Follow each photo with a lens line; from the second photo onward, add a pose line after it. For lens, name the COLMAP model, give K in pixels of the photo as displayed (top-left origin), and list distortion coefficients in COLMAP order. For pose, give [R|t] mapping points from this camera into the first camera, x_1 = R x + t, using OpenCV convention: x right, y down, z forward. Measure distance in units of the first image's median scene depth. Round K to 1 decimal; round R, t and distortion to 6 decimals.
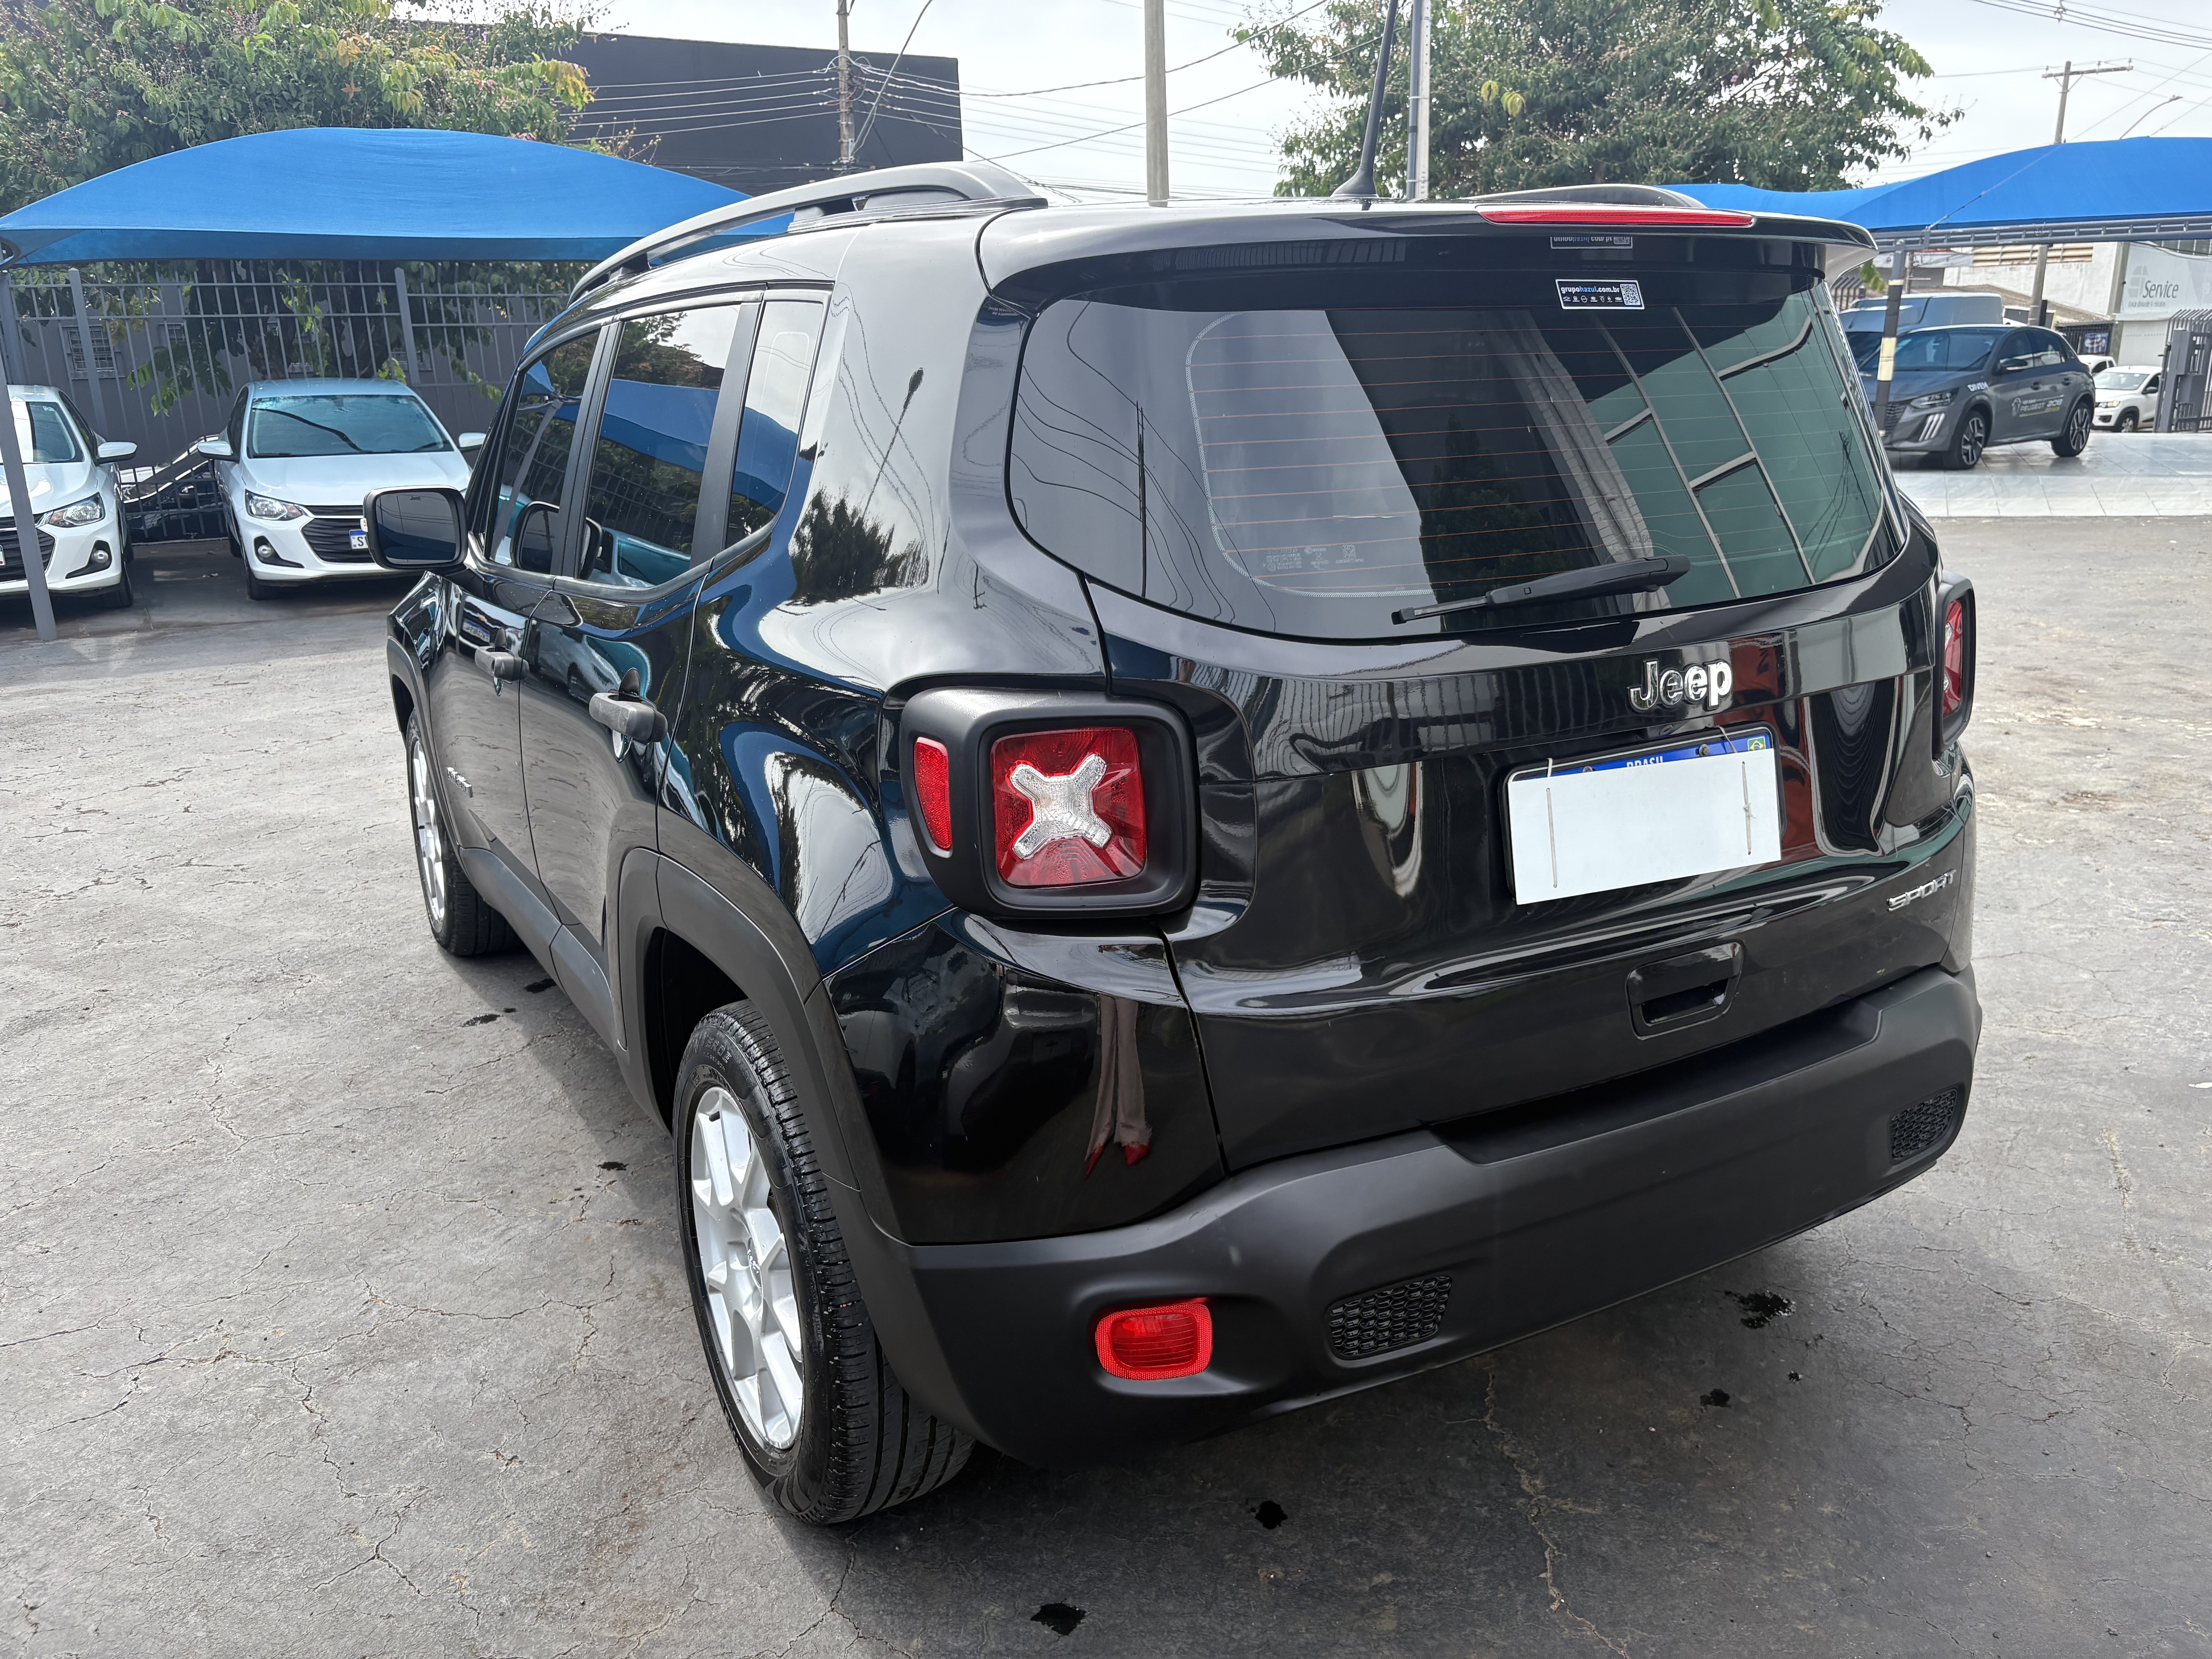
lens RADIAL K [[1690.8, 0, 1112.4], [0, 1690.8, 834.9], [0, 0, 1]] dist [0.058757, -0.072171]
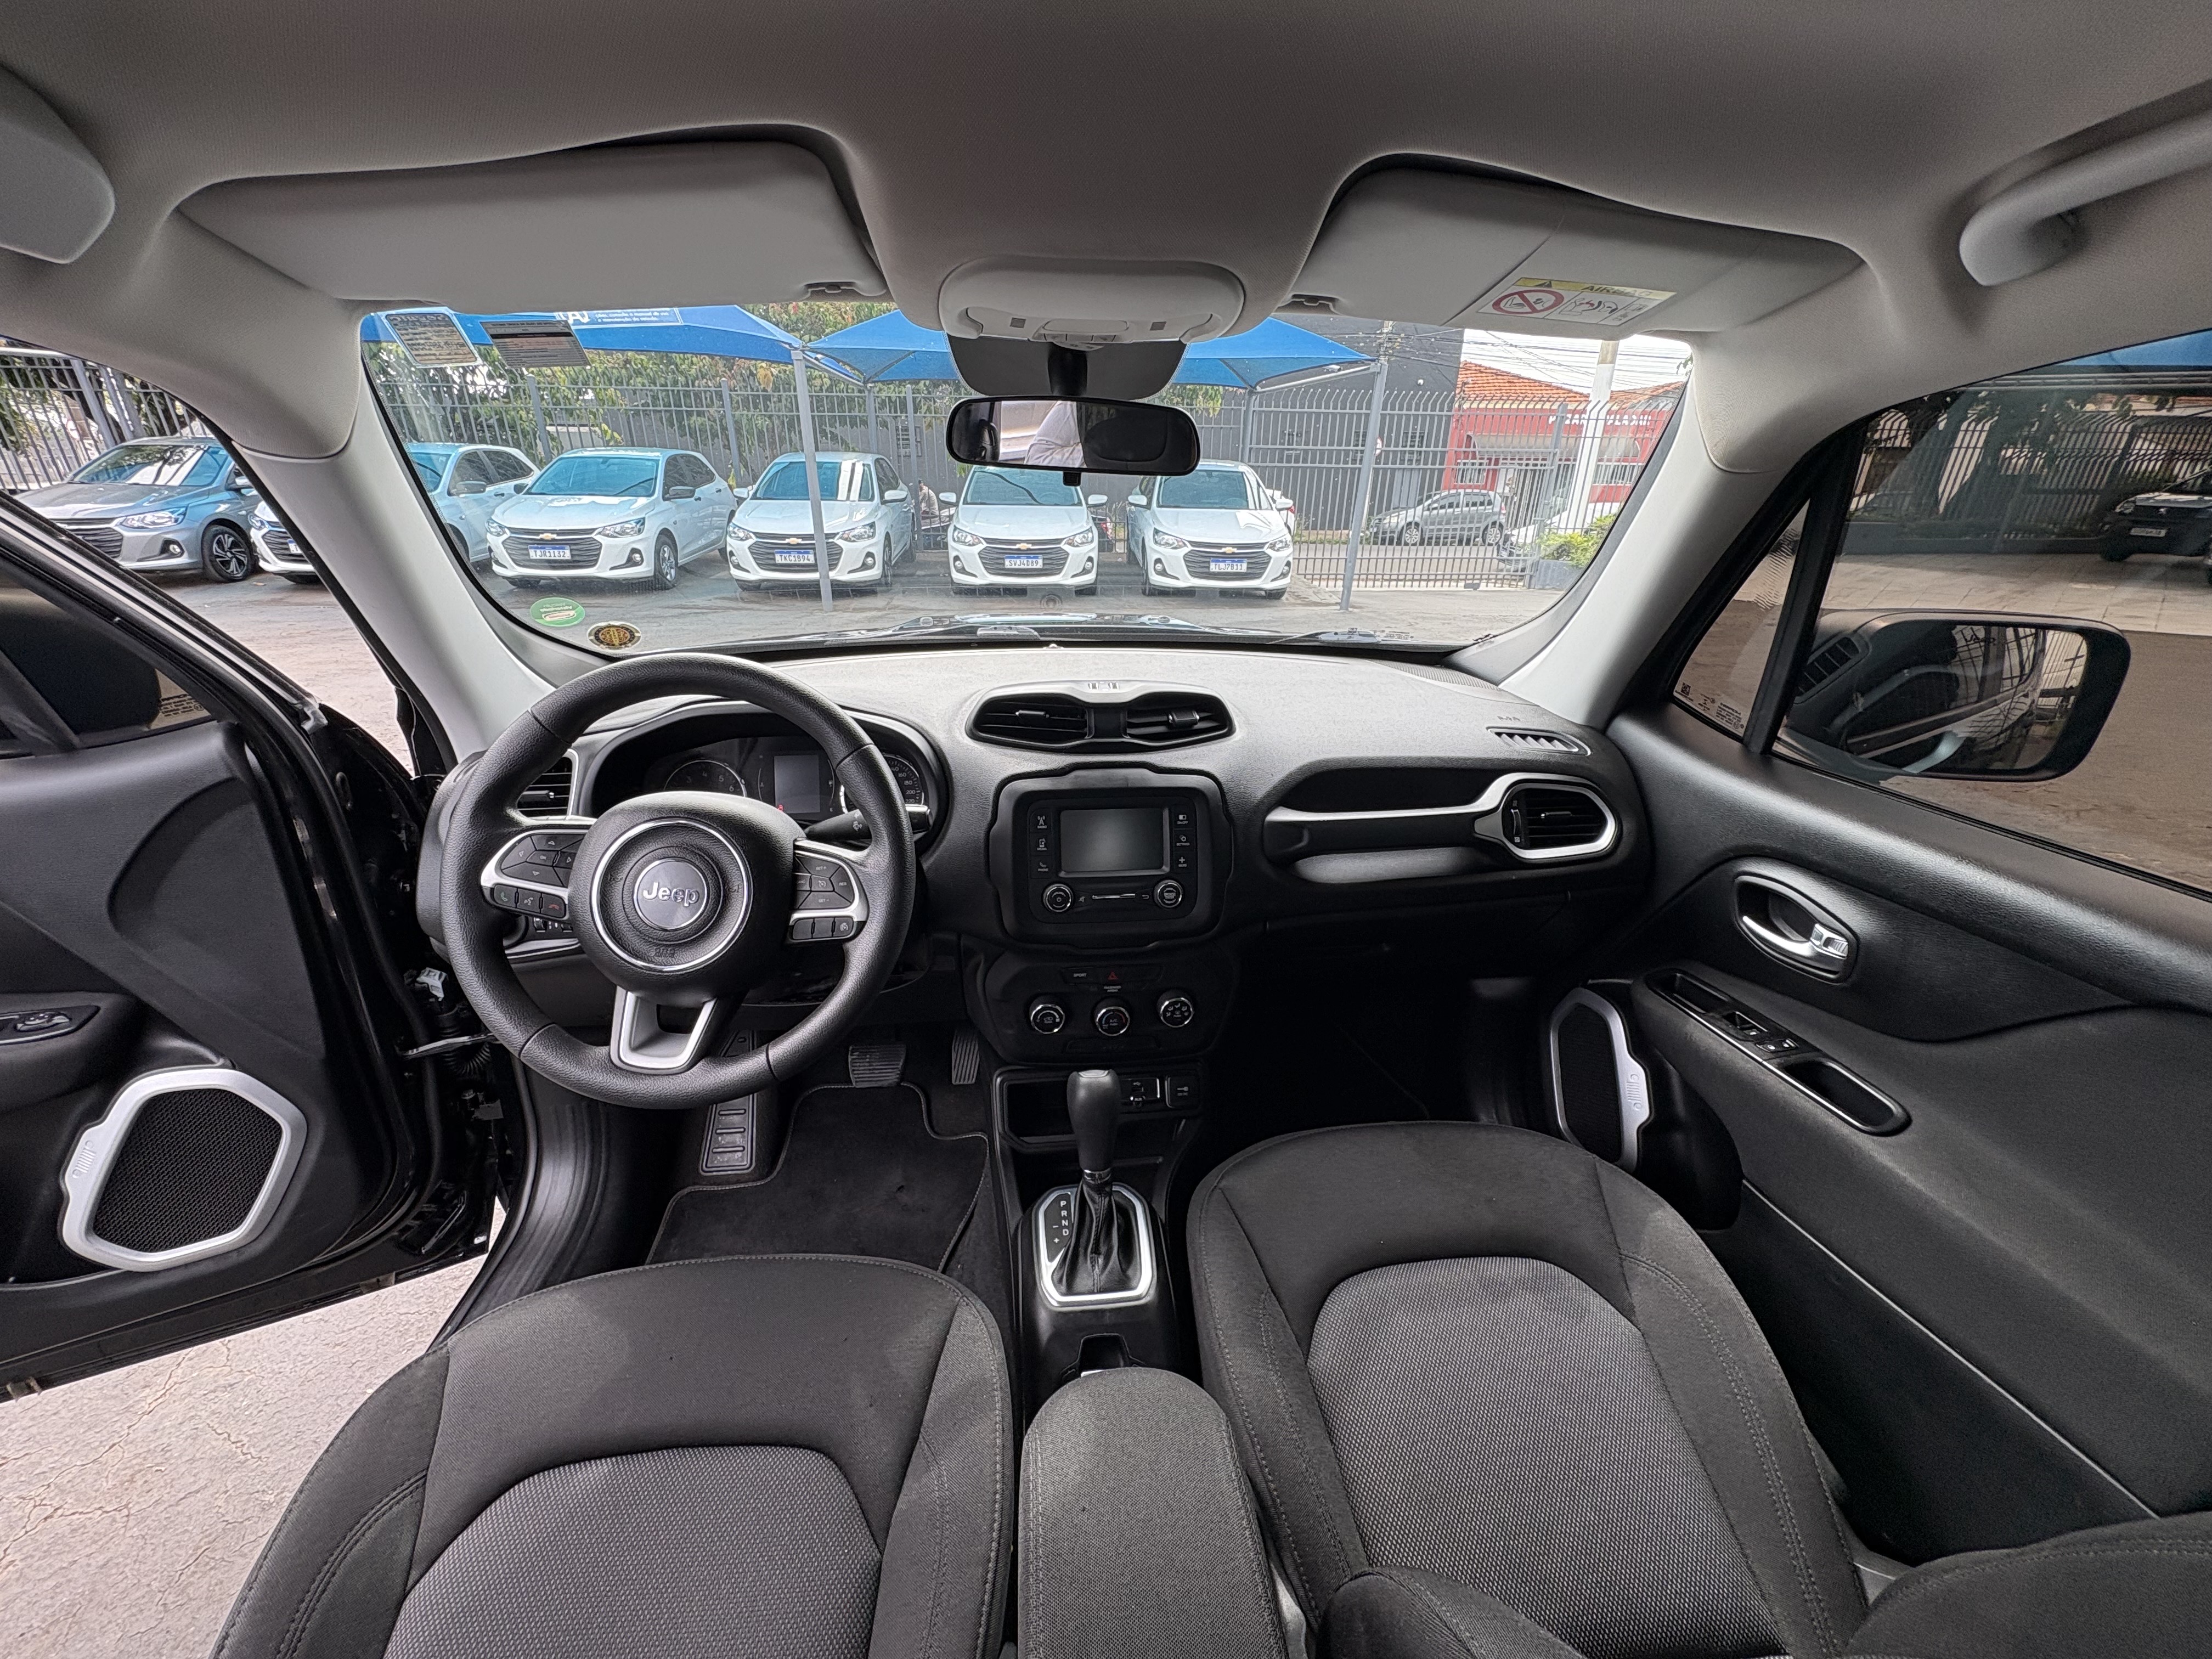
lens RADIAL K [[878.3, 0, 1108.4], [0, 878.3, 823.8], [0, 0, 1]] dist [0.003455, -0.001477]
pose [[0.913068, 0.187440, -0.362178, -0.019933], [-0.143183, 0.978920, 0.145653, -0.056311], [0.381845, -0.081133, 0.920659, 0.226299]]
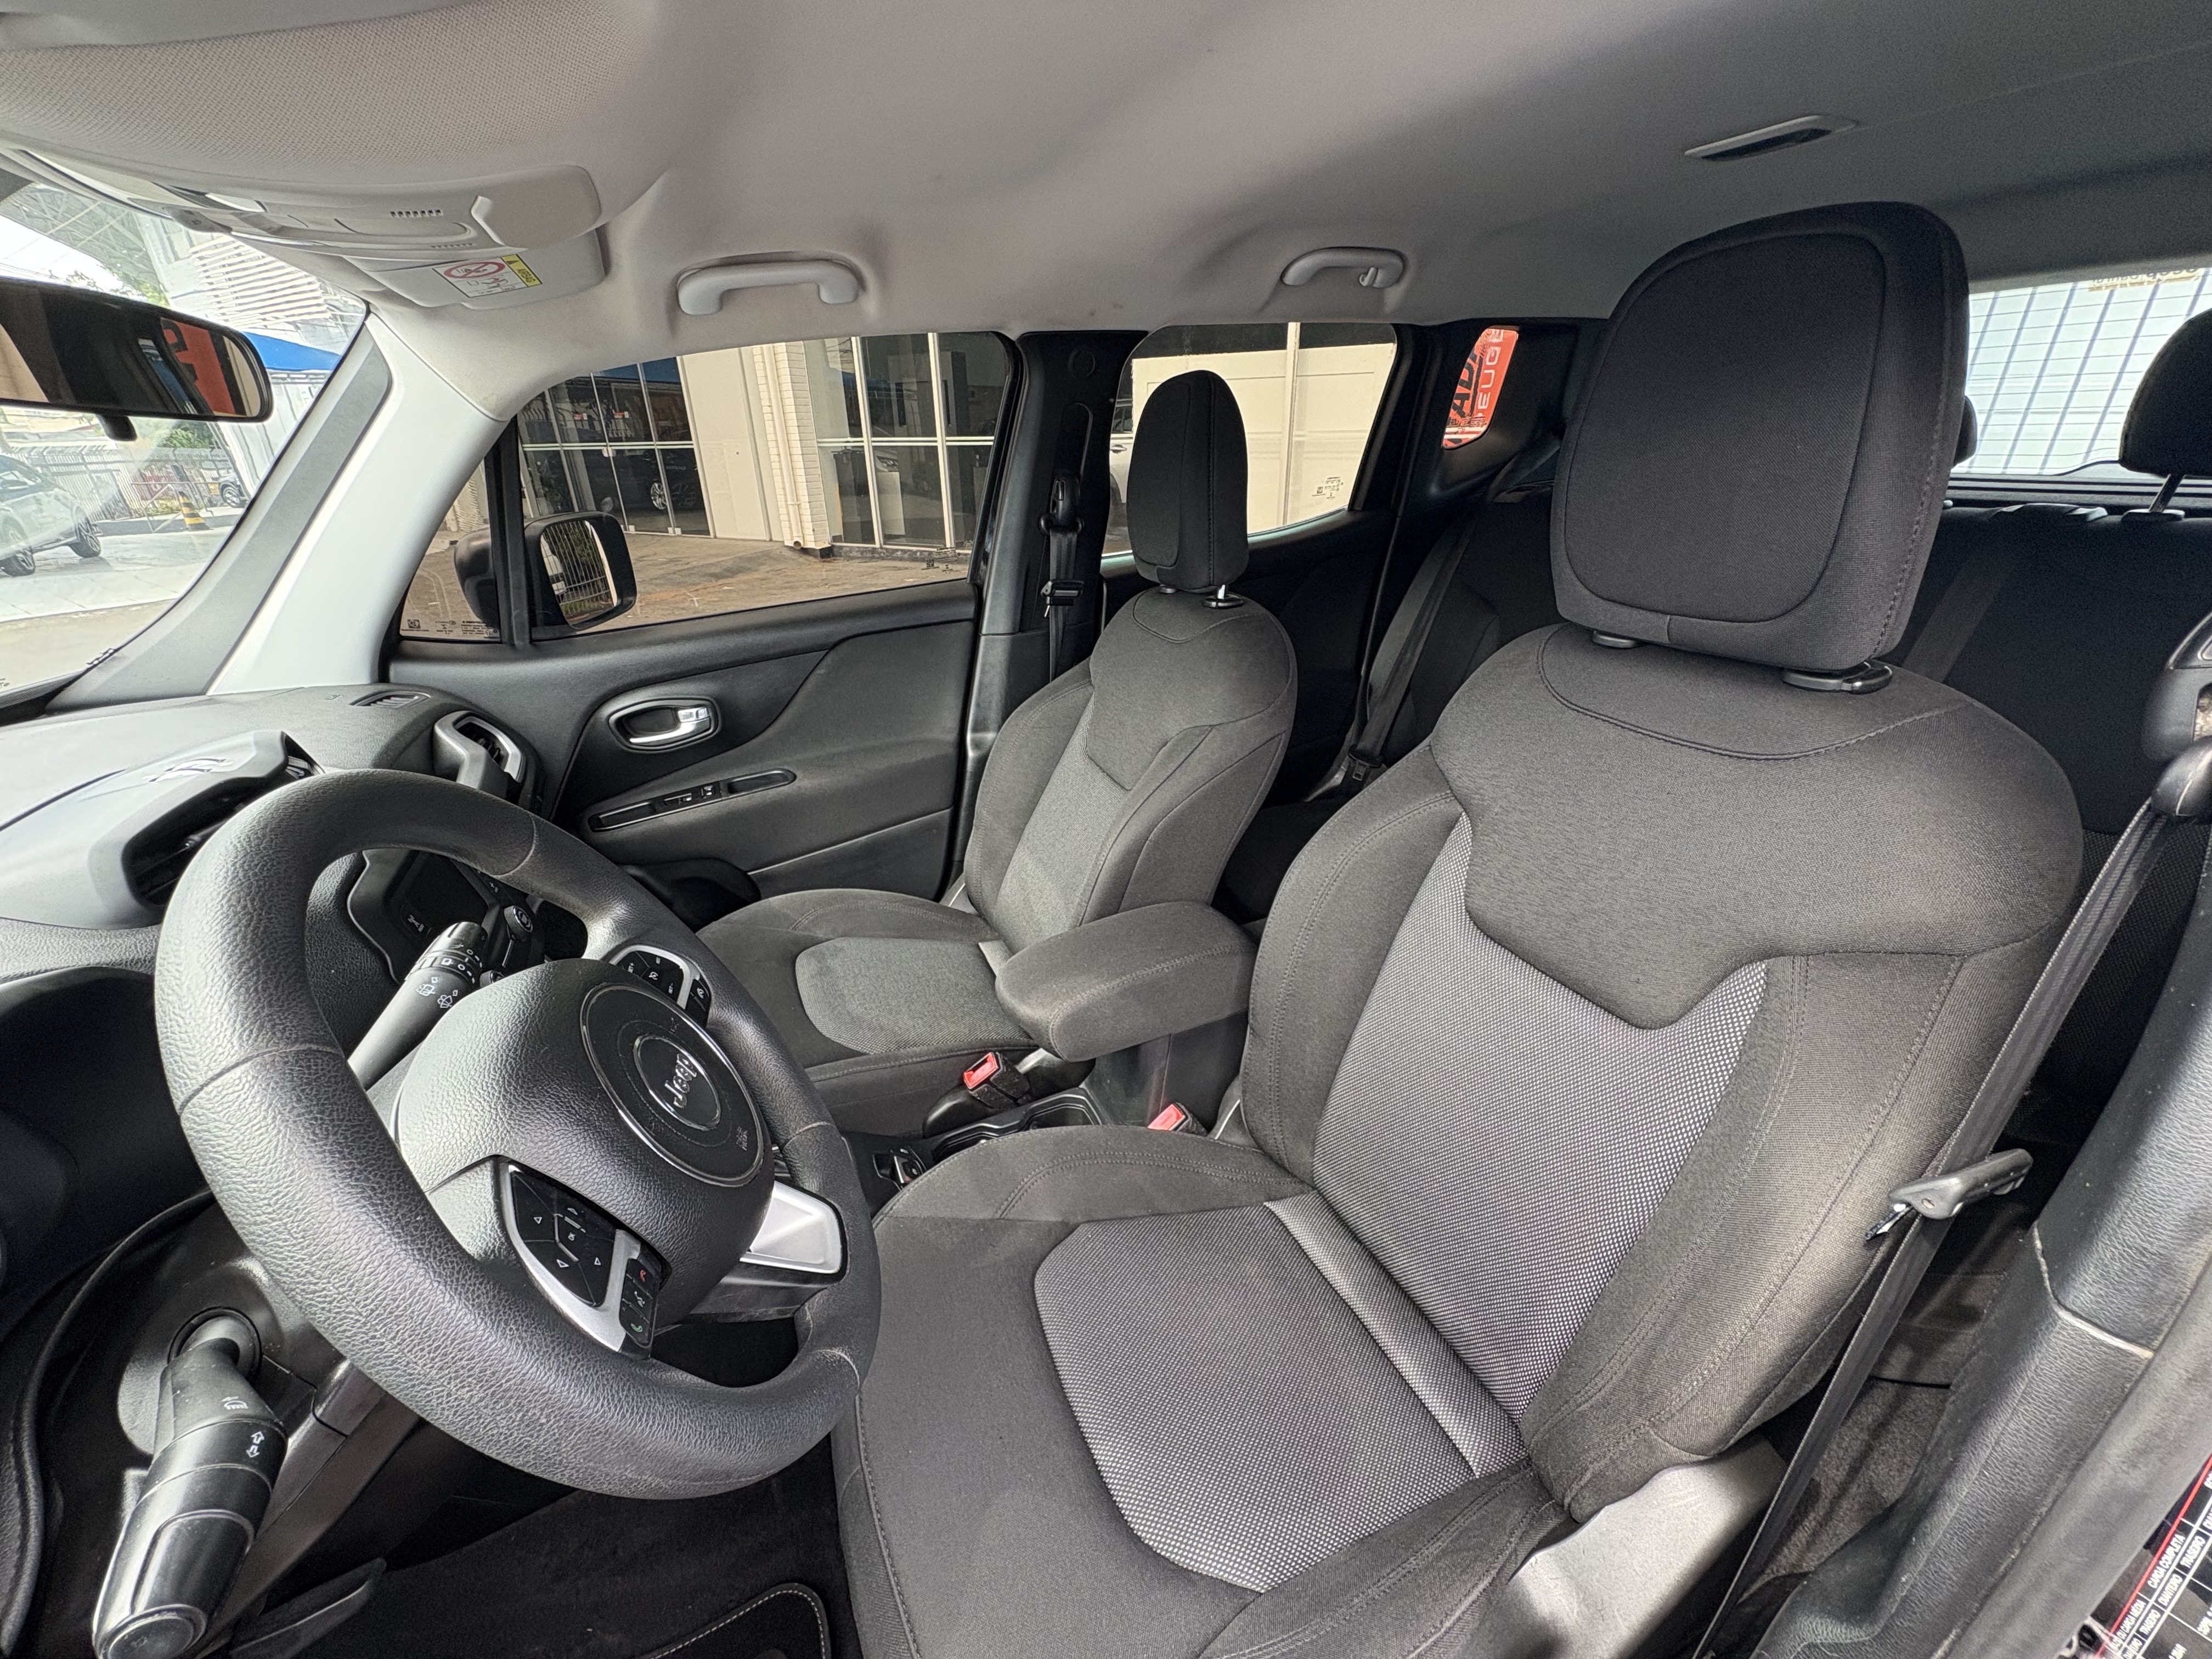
lens RADIAL K [[878.3, 0, 1104.9], [0, 878.3, 829.4], [0, 0, 1]] dist [0.003455, -0.001477]
pose [[0.098070, -0.393268, 0.914179, -0.087905], [0.296338, 0.888476, 0.350421, -0.056099], [-0.950035, 0.236541, 0.203673, 0.240475]]
